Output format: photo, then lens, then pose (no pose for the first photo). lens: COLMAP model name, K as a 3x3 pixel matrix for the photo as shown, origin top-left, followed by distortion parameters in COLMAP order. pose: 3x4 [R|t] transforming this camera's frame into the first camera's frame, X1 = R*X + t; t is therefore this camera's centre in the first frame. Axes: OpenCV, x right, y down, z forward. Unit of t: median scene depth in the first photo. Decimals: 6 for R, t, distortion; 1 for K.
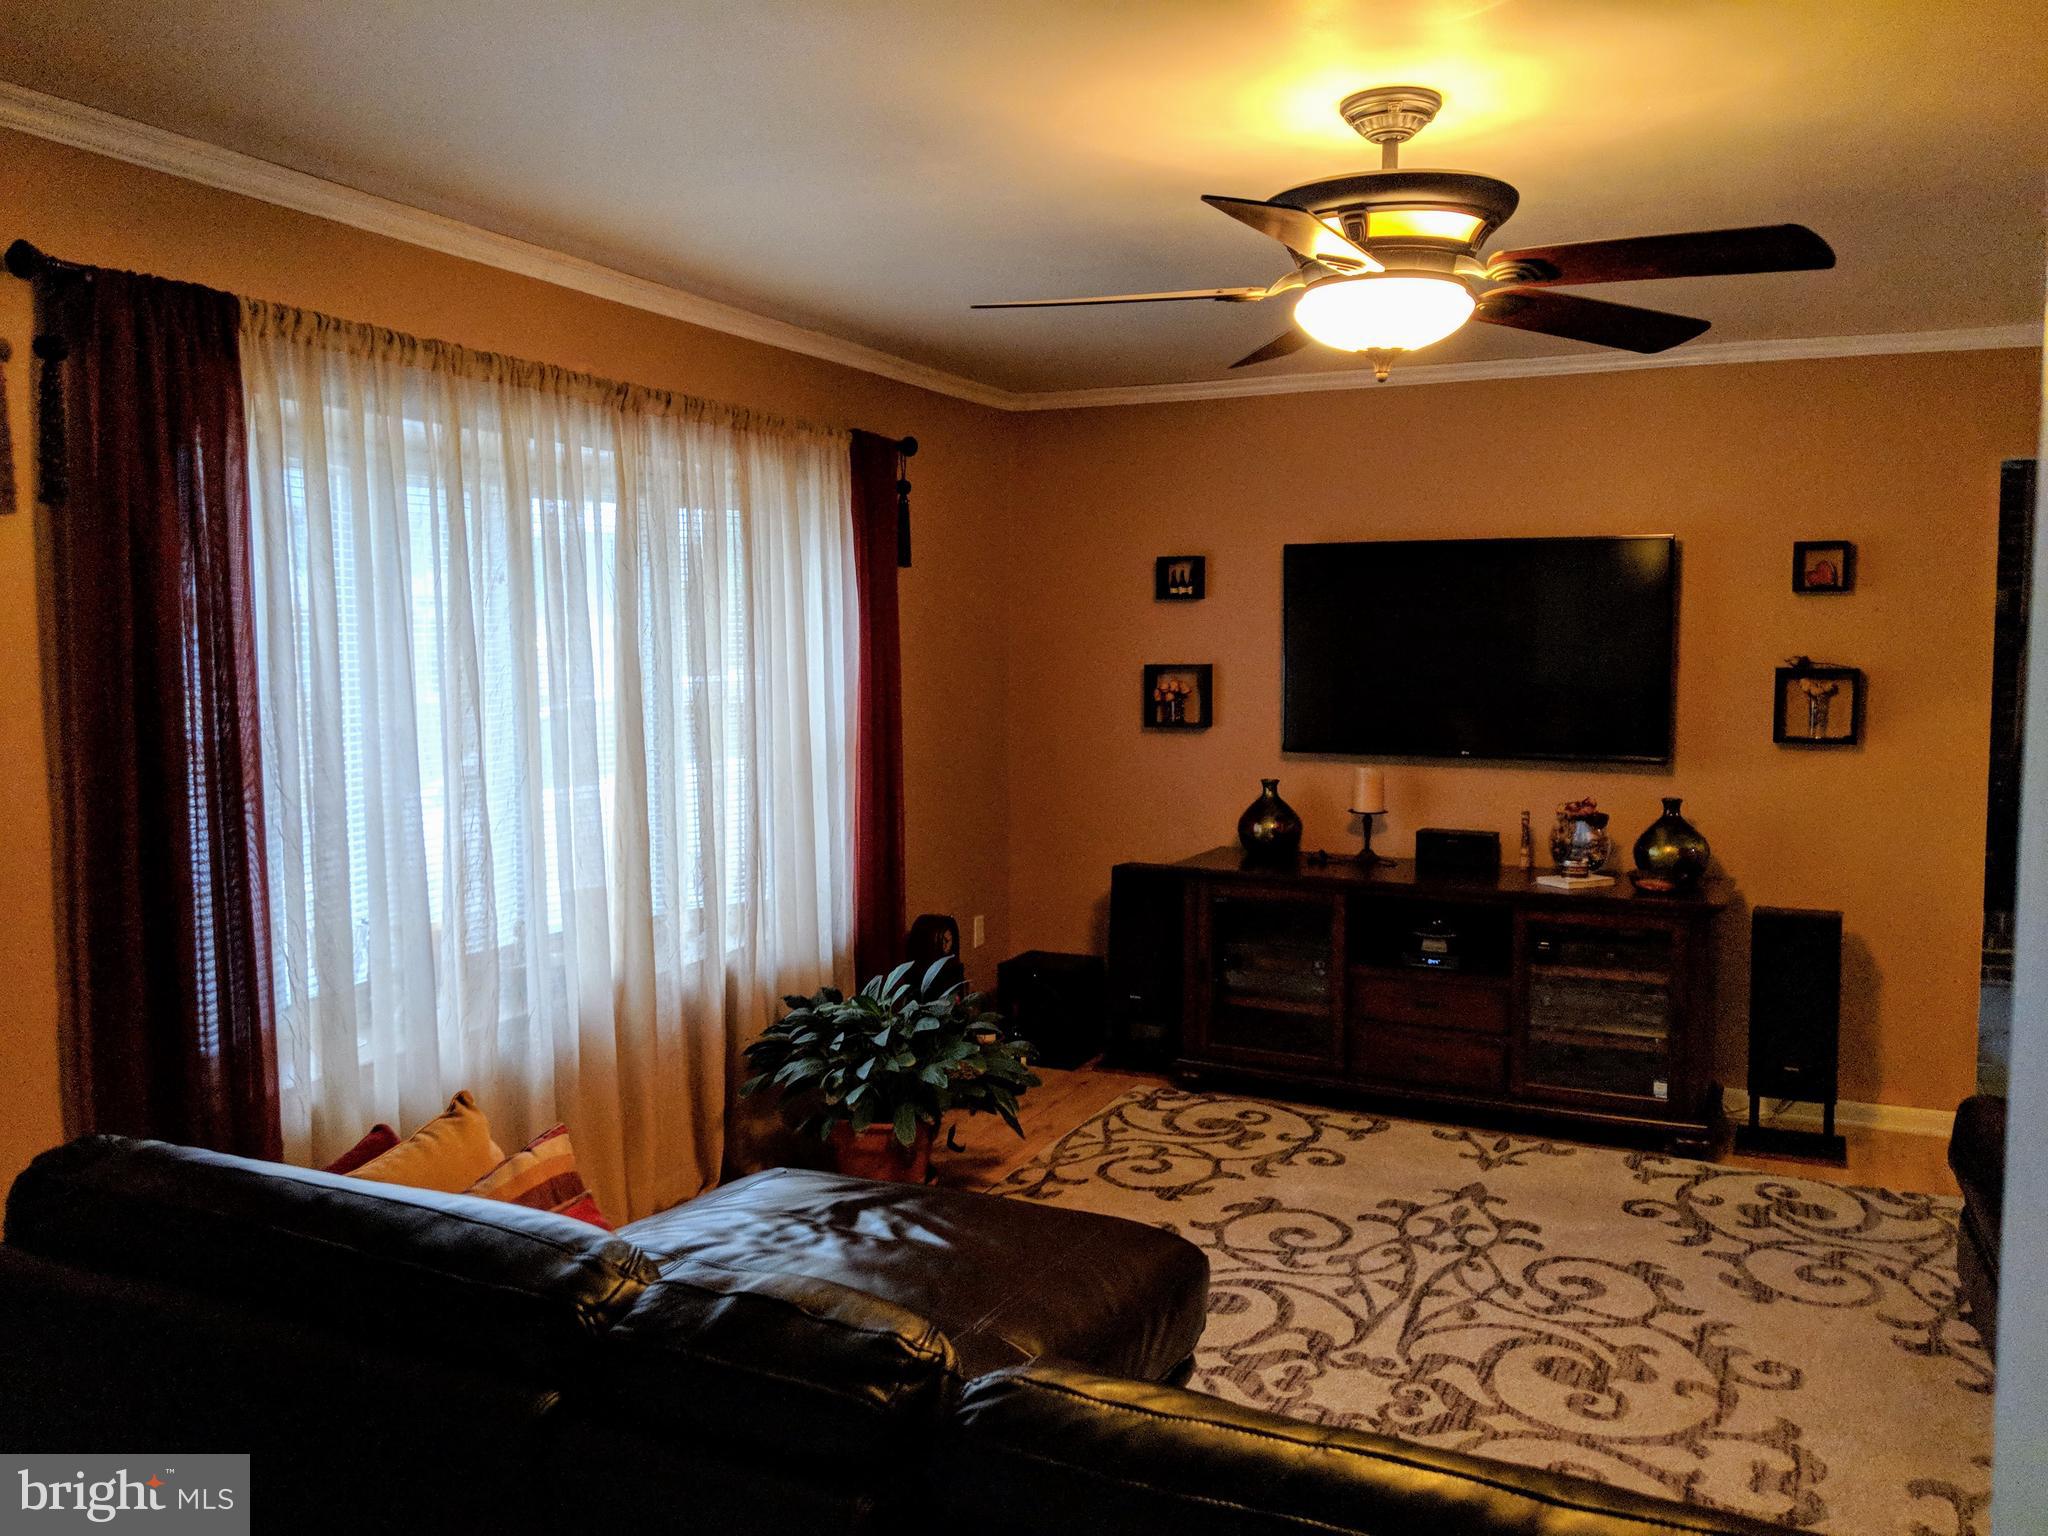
lens RADIAL K [[1645.0, 0, 1005.8], [0, 1645.0, 739.3], [0, 0, 1]] dist [0.048886, -0.057055]
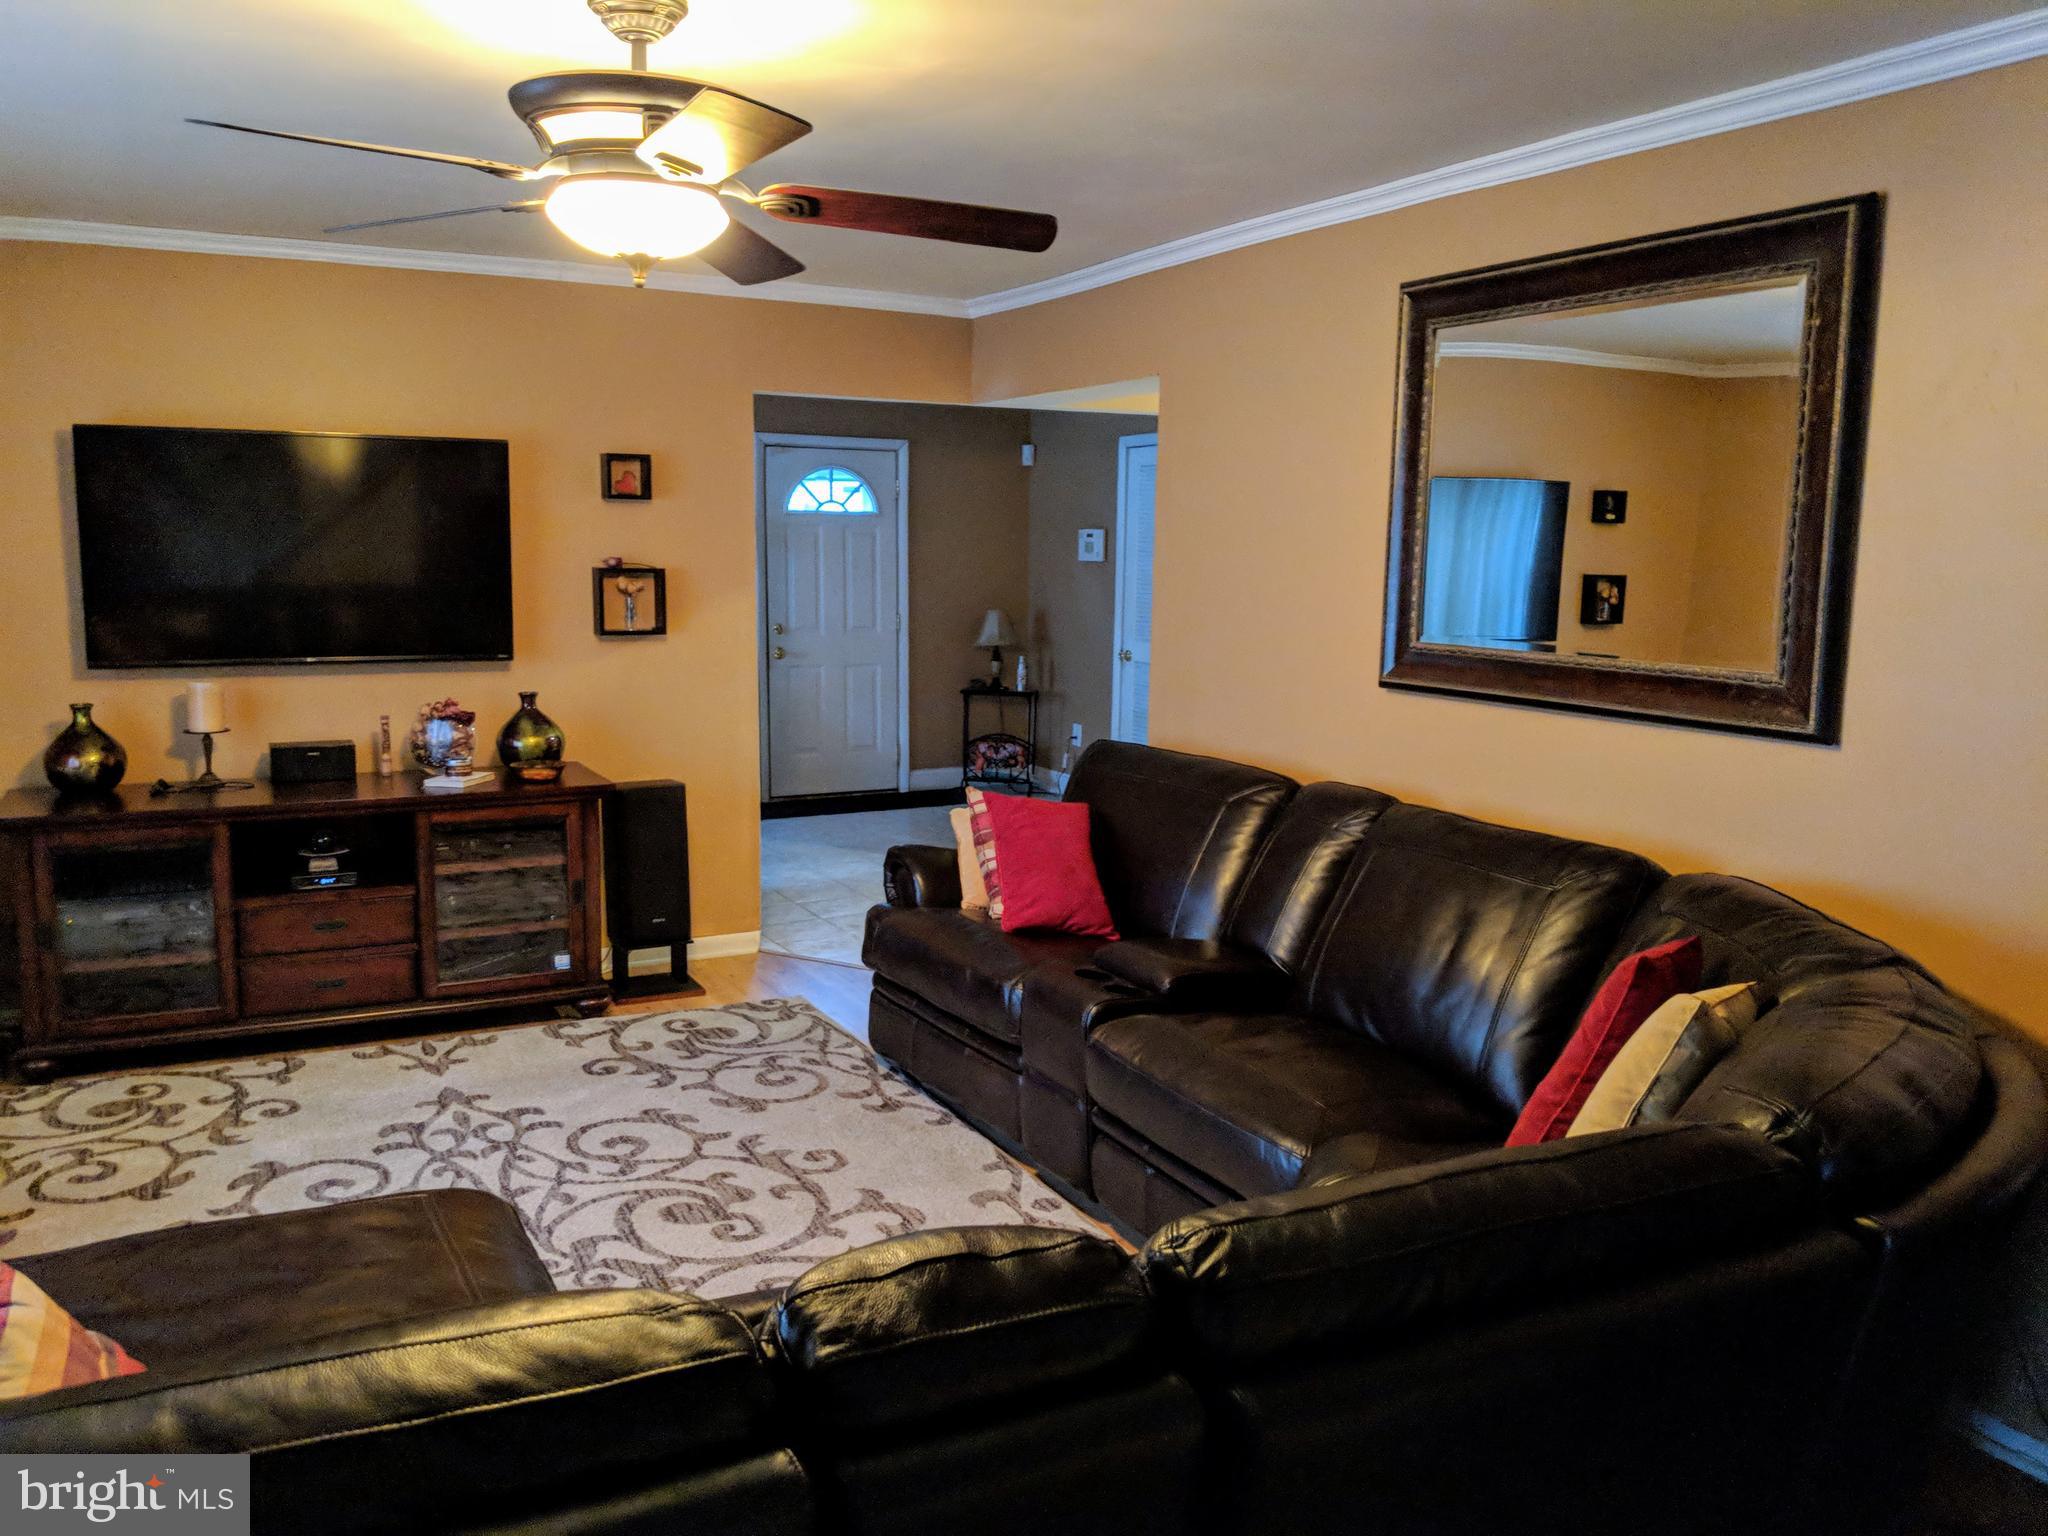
lens RADIAL K [[1645.0, 0, 970.6], [0, 1645.0, 723.1], [0, 0, 1]] dist [0.048886, -0.057055]
pose [[0.622165, -0.084570, 0.778305, -0.266718], [0.043893, 0.996353, 0.073176, -0.010127], [-0.781655, -0.011365, 0.623608, 0.127308]]
